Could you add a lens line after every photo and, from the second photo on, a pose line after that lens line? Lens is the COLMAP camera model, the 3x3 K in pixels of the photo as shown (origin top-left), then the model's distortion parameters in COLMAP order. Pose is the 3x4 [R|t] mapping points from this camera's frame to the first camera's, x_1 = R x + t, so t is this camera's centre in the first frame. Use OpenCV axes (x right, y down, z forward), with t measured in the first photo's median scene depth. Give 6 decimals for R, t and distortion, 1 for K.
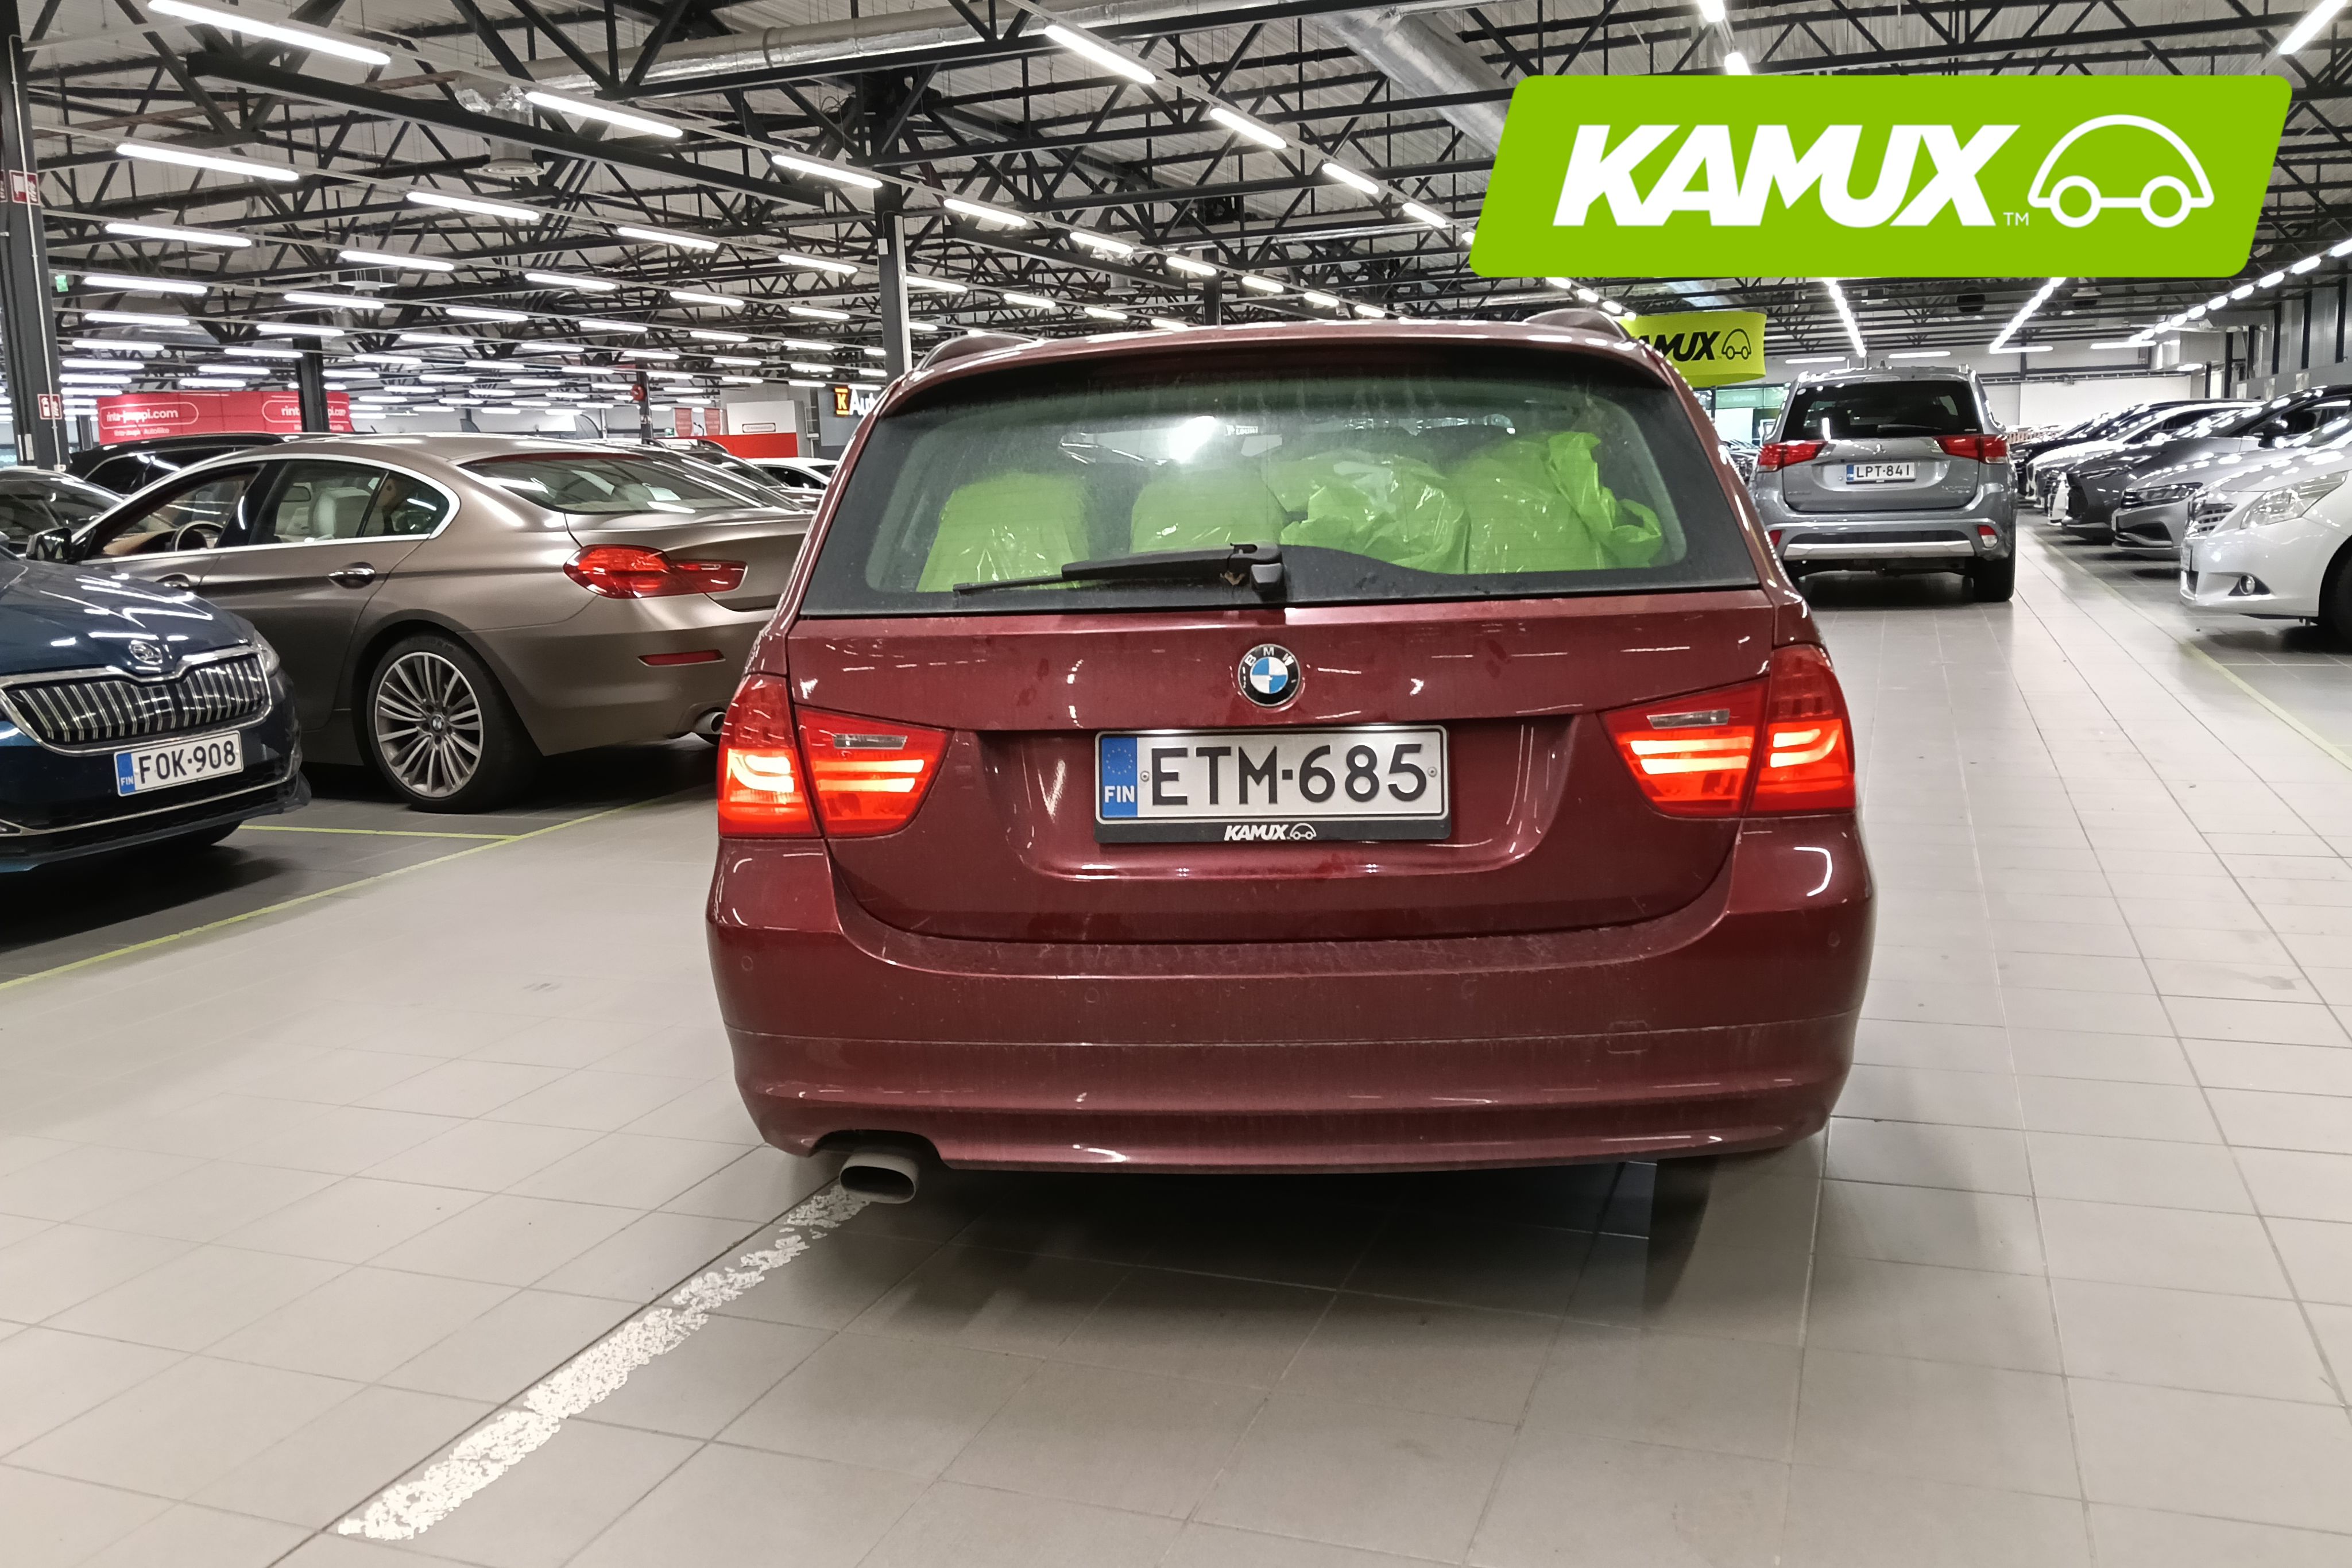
lens RADIAL K [[1938.7, 0, 1172.9], [0, 1938.7, 771.5], [0, 0, 1]] dist [0.016897, -0.053088]
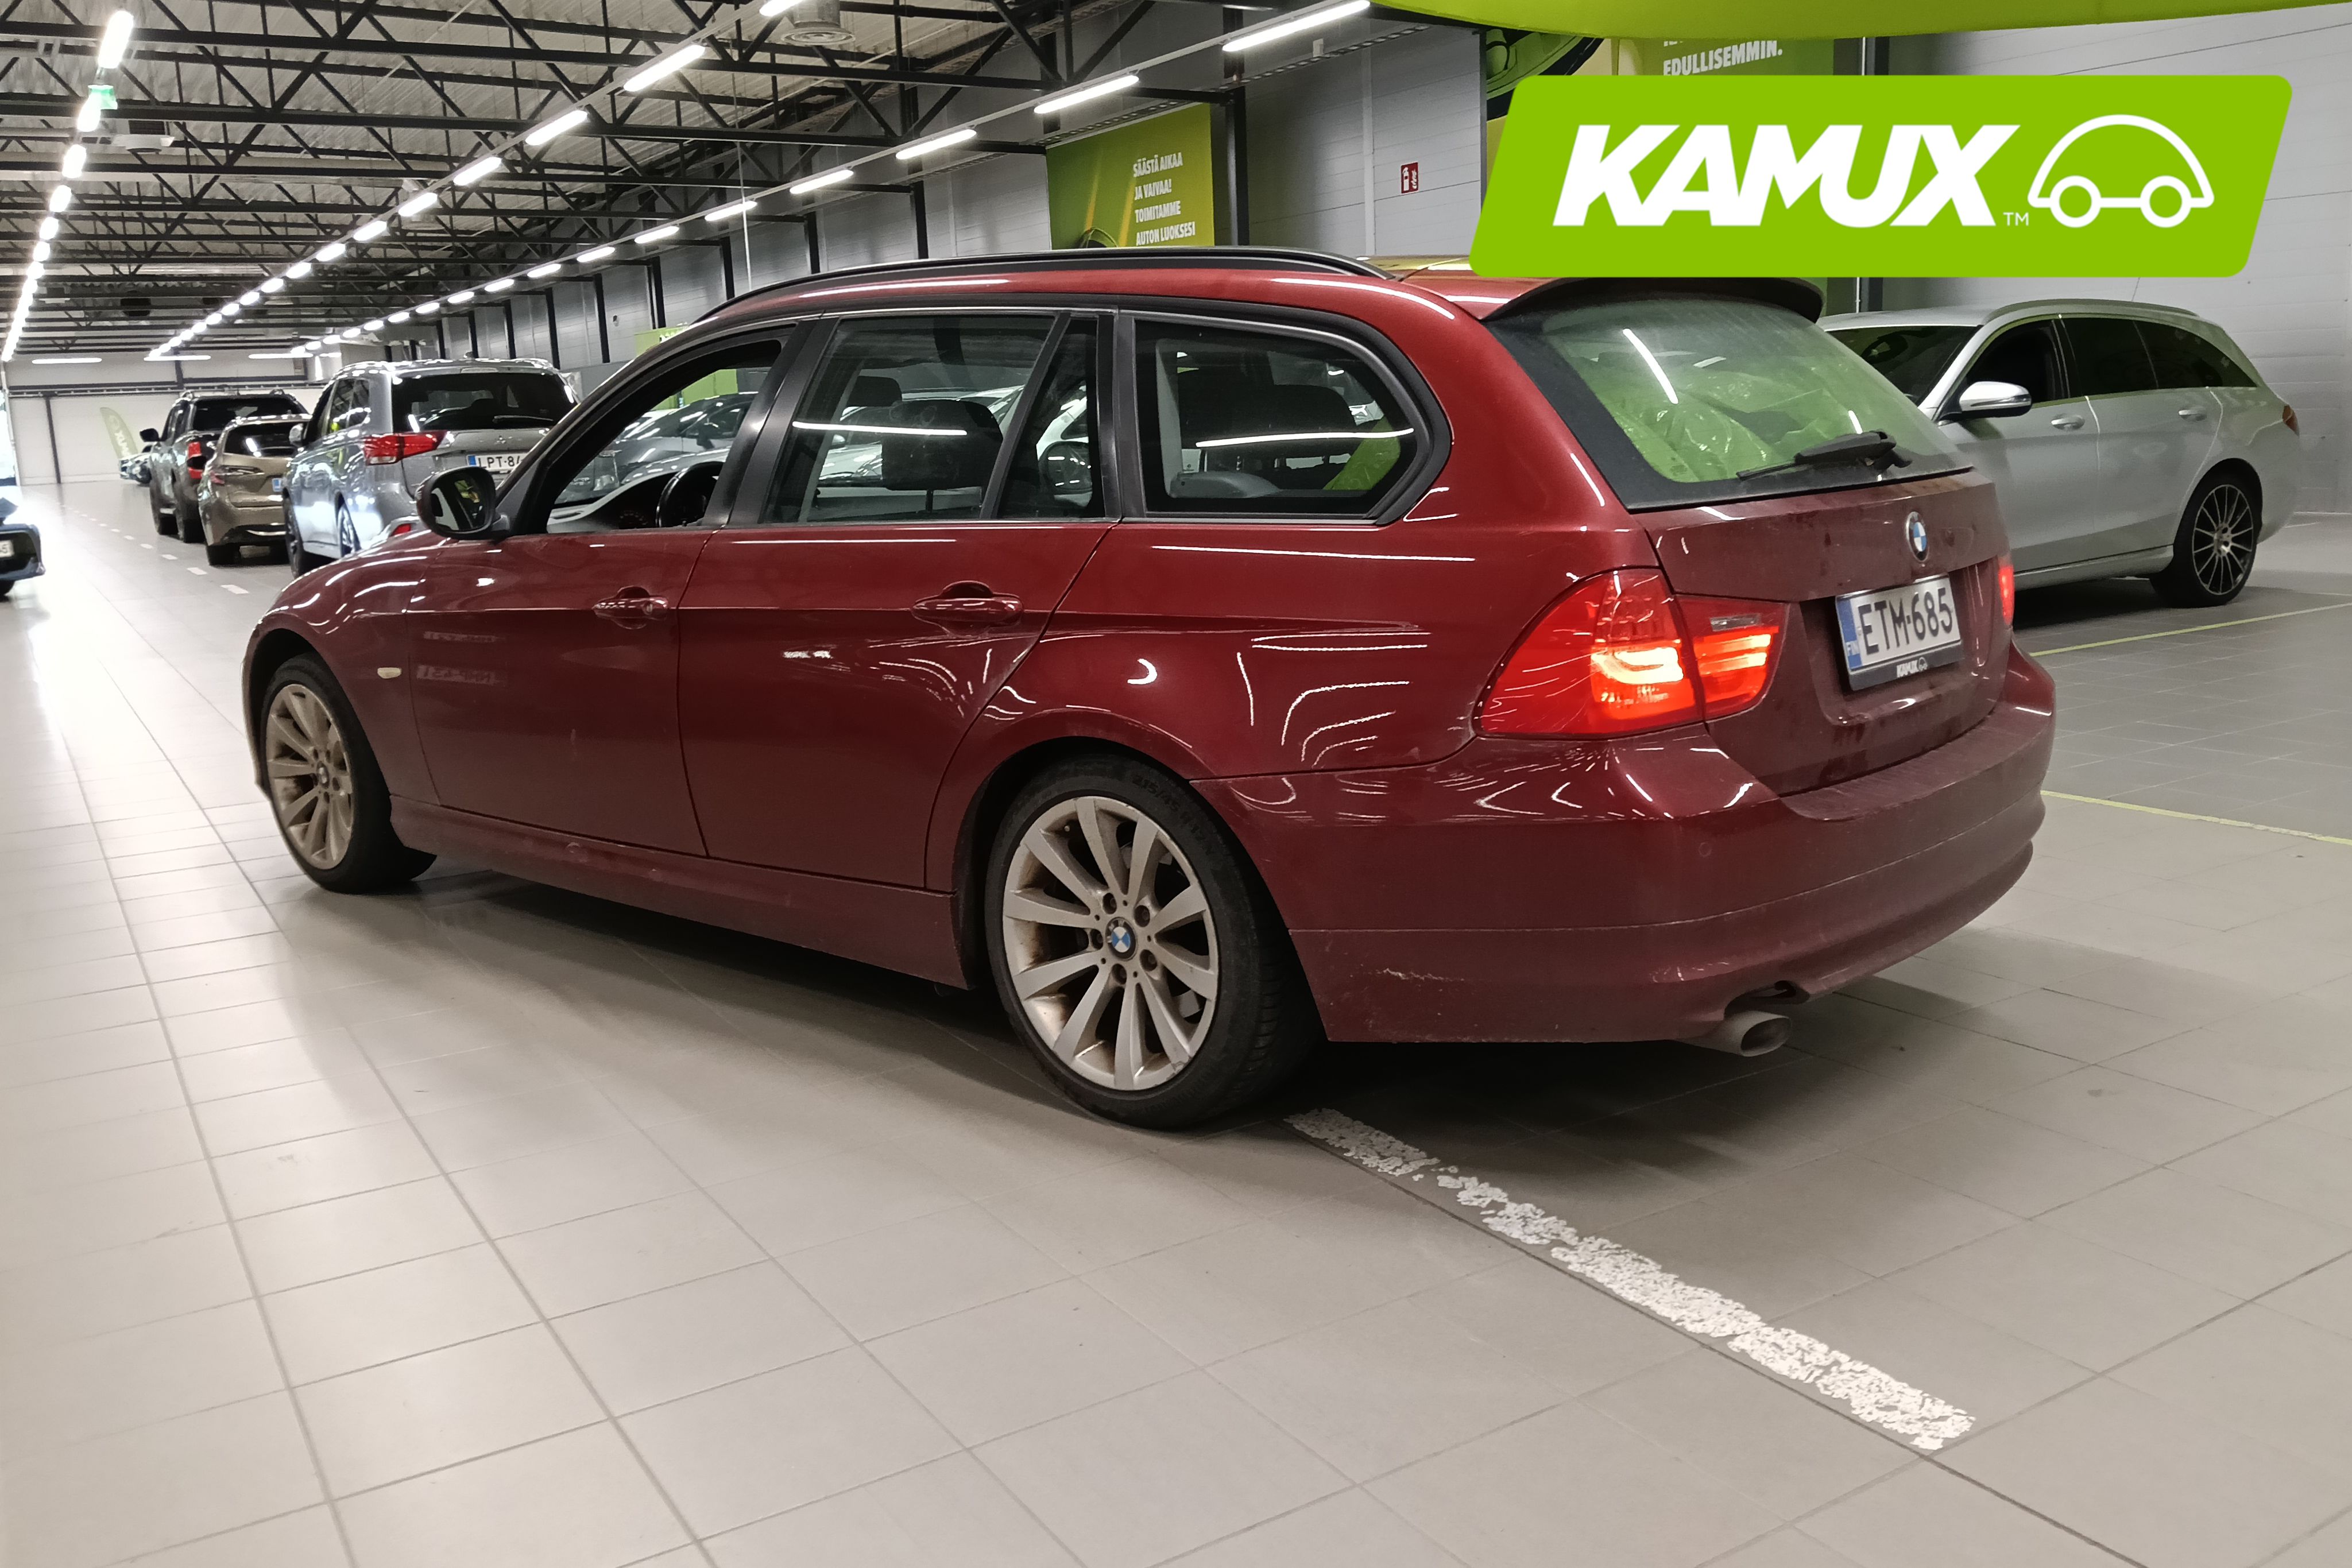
lens RADIAL K [[1938.7, 0, 1159.6], [0, 1938.7, 801.4], [0, 0, 1]] dist [0.016897, -0.053088]
pose [[0.618252, -0.143122, 0.772839, -1.073354], [0.137283, 0.987830, 0.073113, -0.035469], [-0.773898, 0.060896, 0.630376, 0.532340]]
